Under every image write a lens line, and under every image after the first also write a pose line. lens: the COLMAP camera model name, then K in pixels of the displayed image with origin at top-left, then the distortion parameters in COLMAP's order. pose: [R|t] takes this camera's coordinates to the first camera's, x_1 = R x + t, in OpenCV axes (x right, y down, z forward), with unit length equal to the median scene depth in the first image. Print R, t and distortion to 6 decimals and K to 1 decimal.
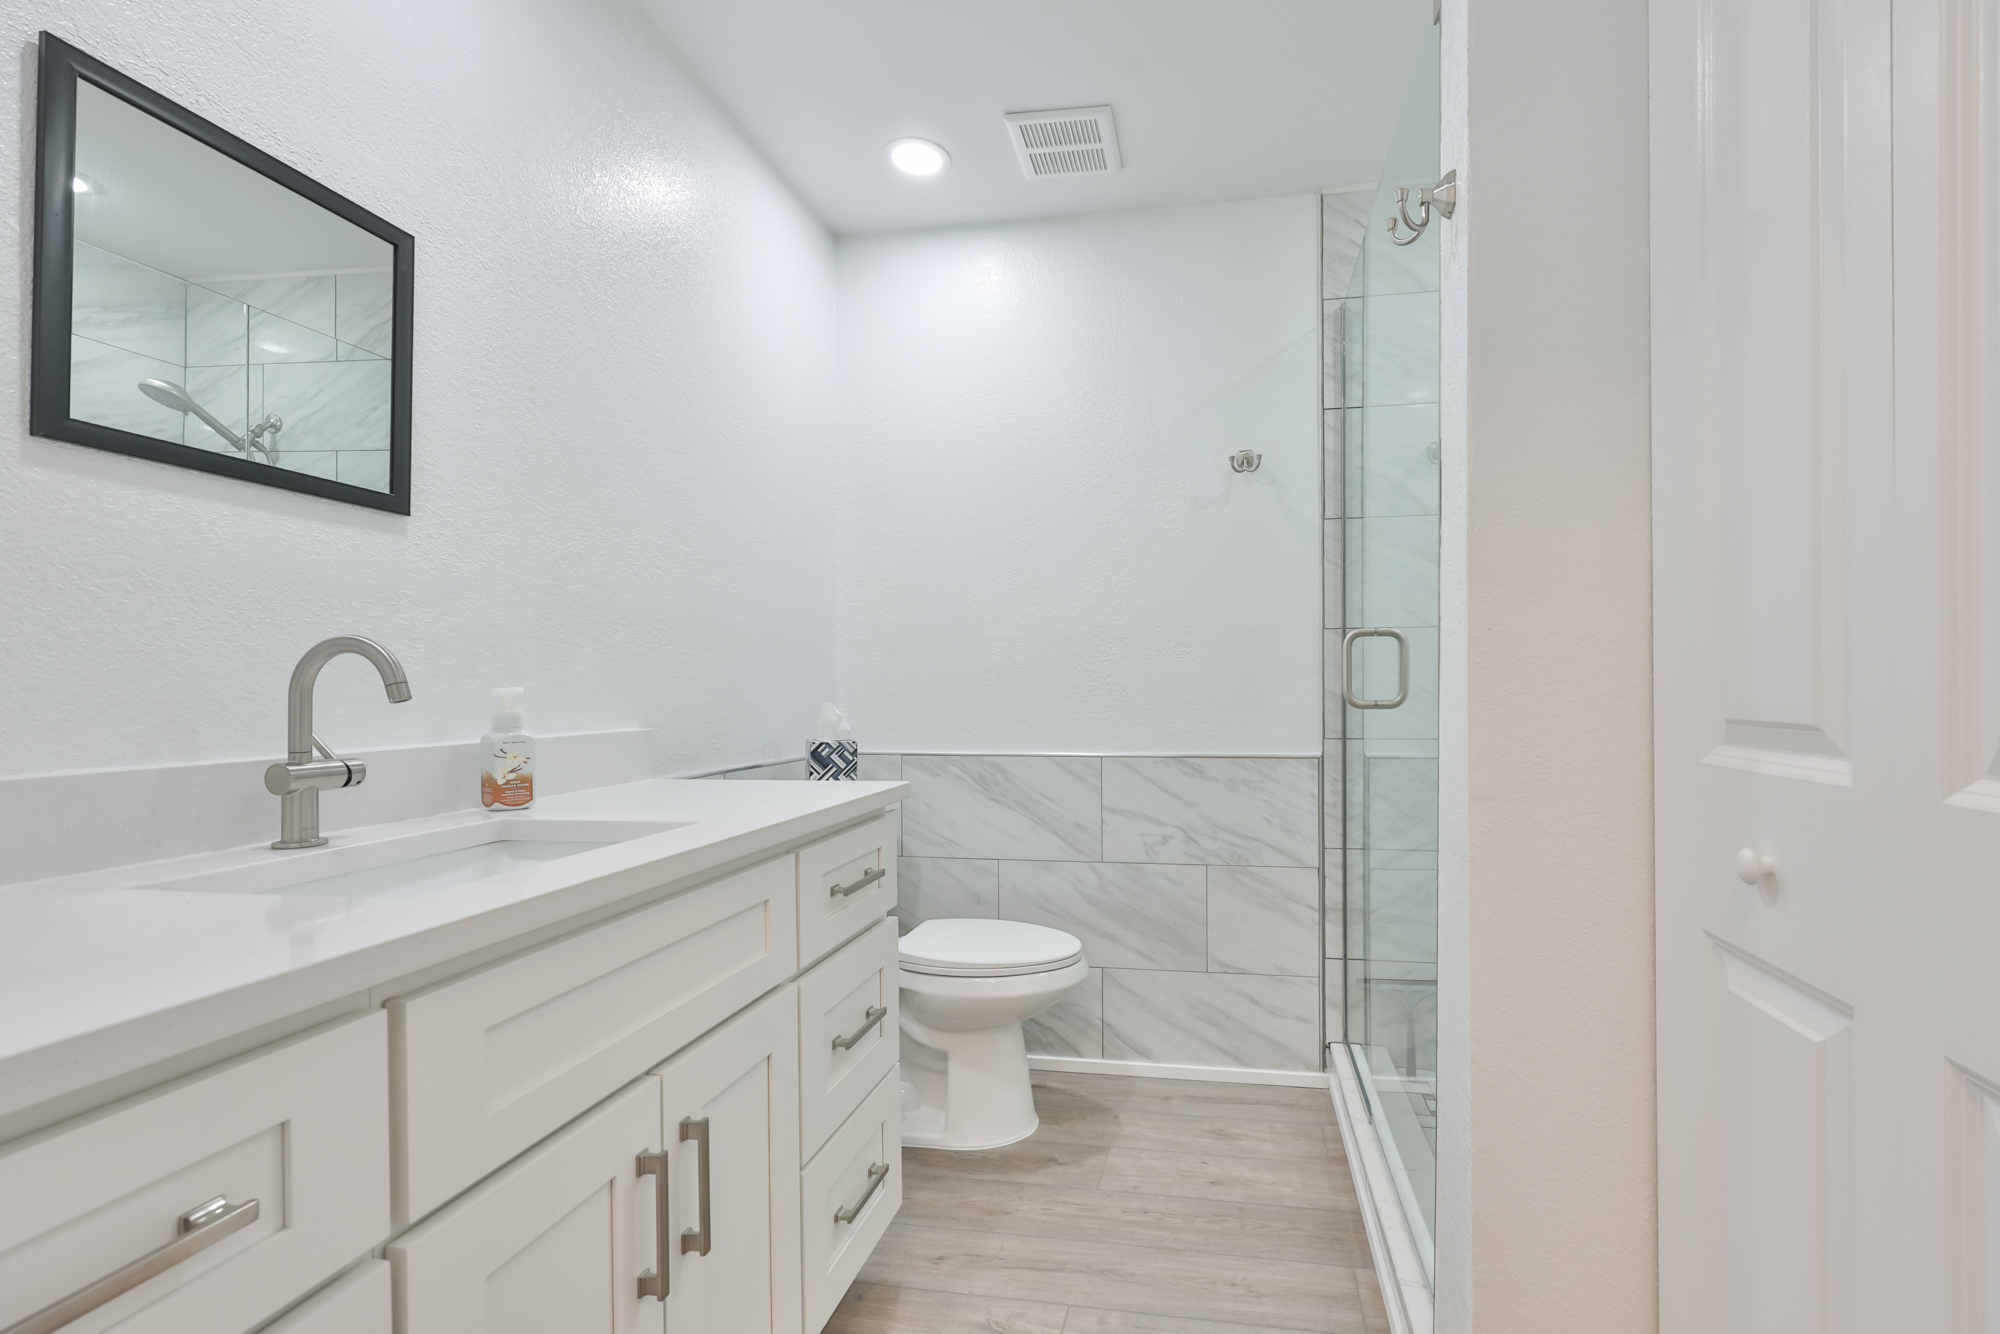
lens RADIAL K [[866.5, 0, 1000.1], [0, 866.5, 671.7], [0, 0, 1]] dist [-0.000522, 0.000273]
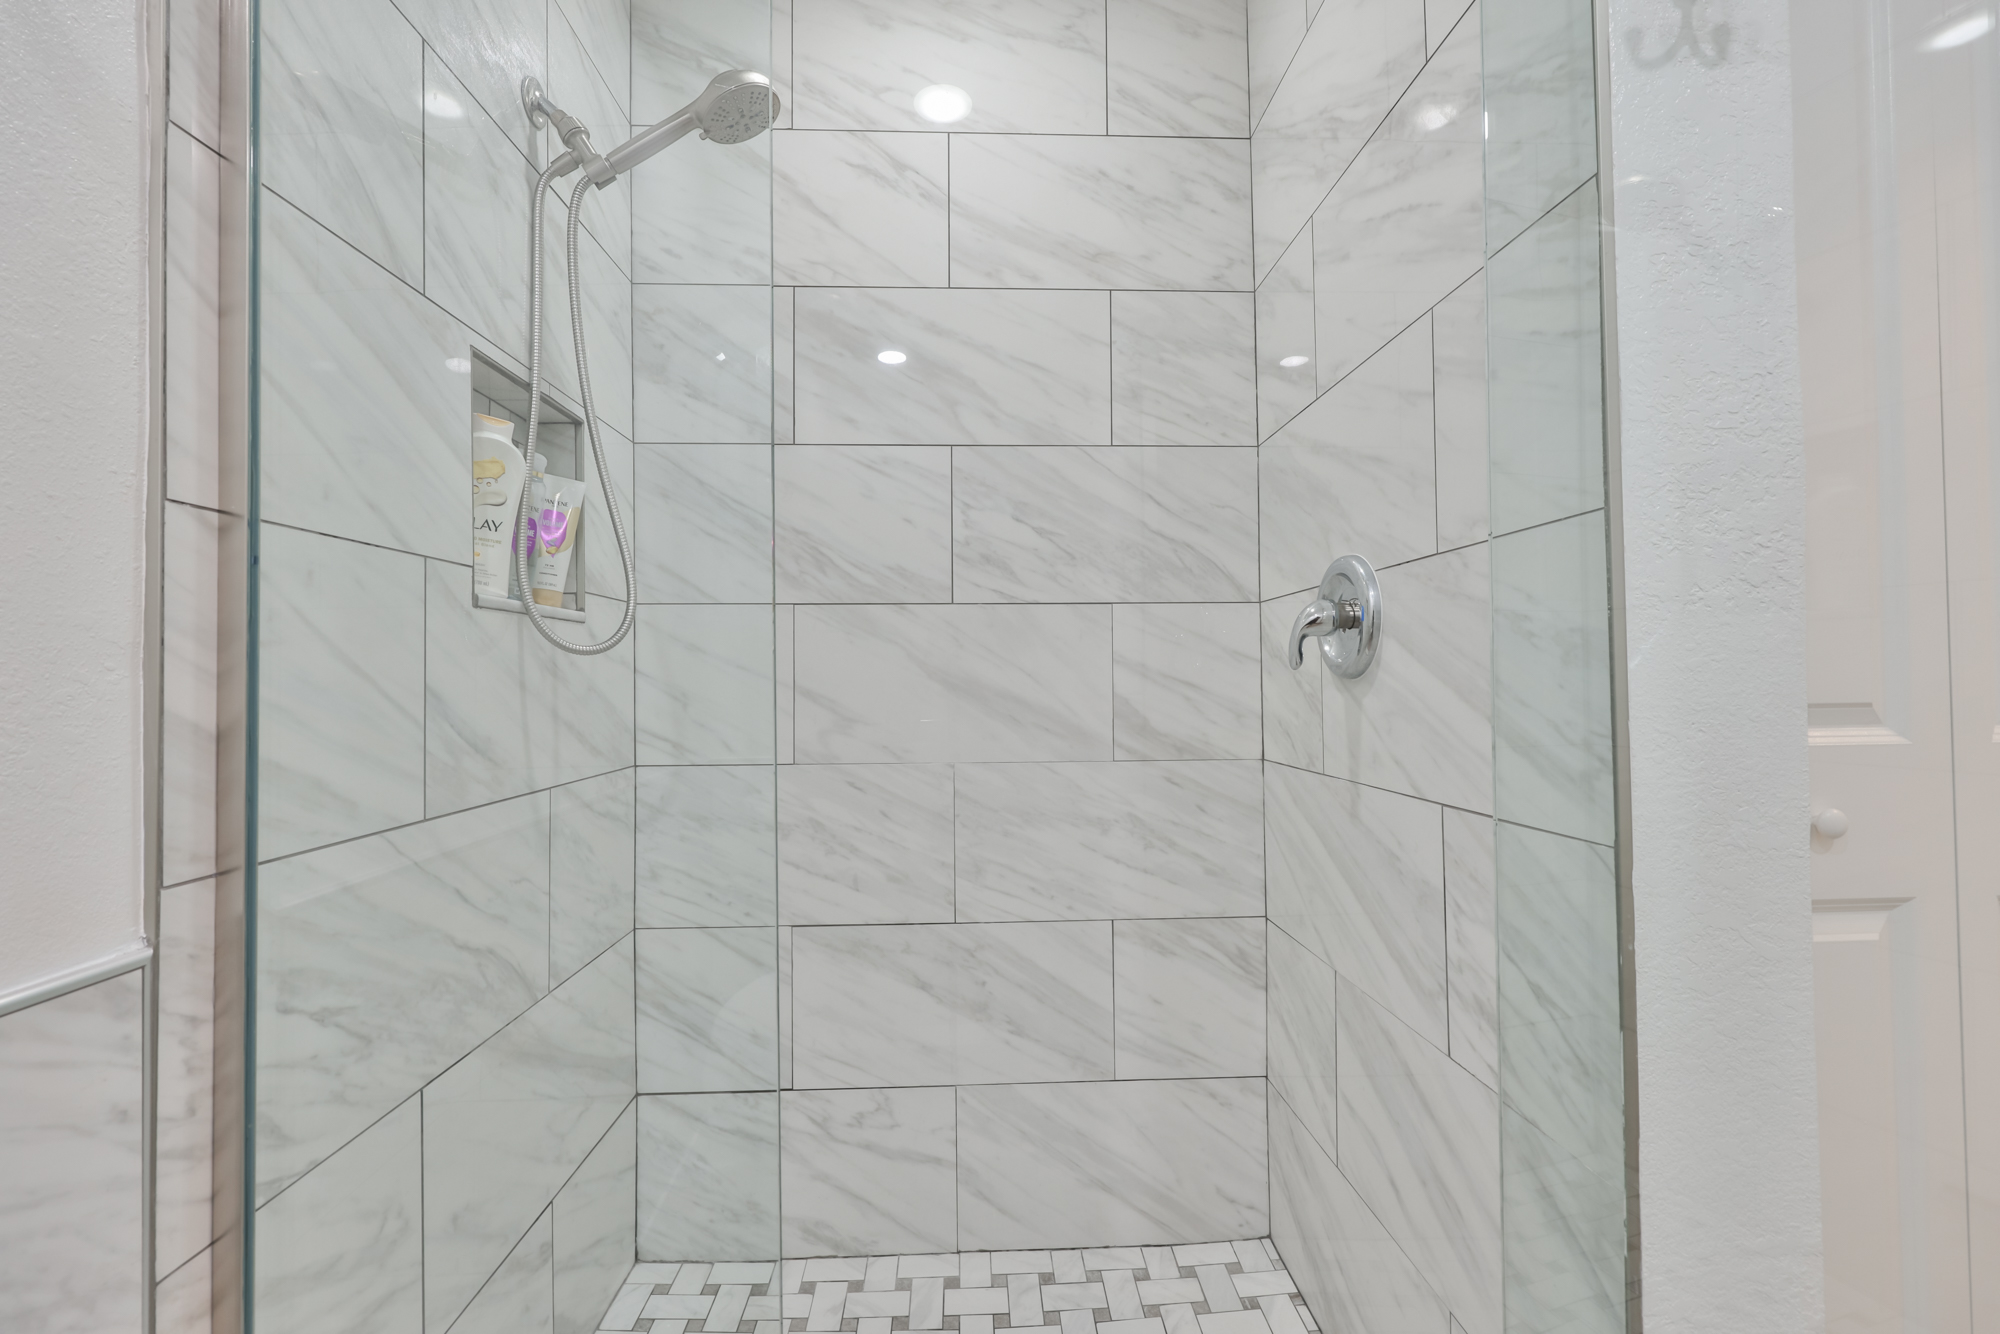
lens RADIAL K [[866.5, 0, 1002.5], [0, 866.5, 667.3], [0, 0, 1]] dist [-0.000522, 0.000273]
pose [[-0.300577, 0.010712, 0.953697, 0.059517], [-0.001066, 0.999933, -0.011567, 0.020741], [-0.953757, -0.004493, -0.300546, 2.383226]]
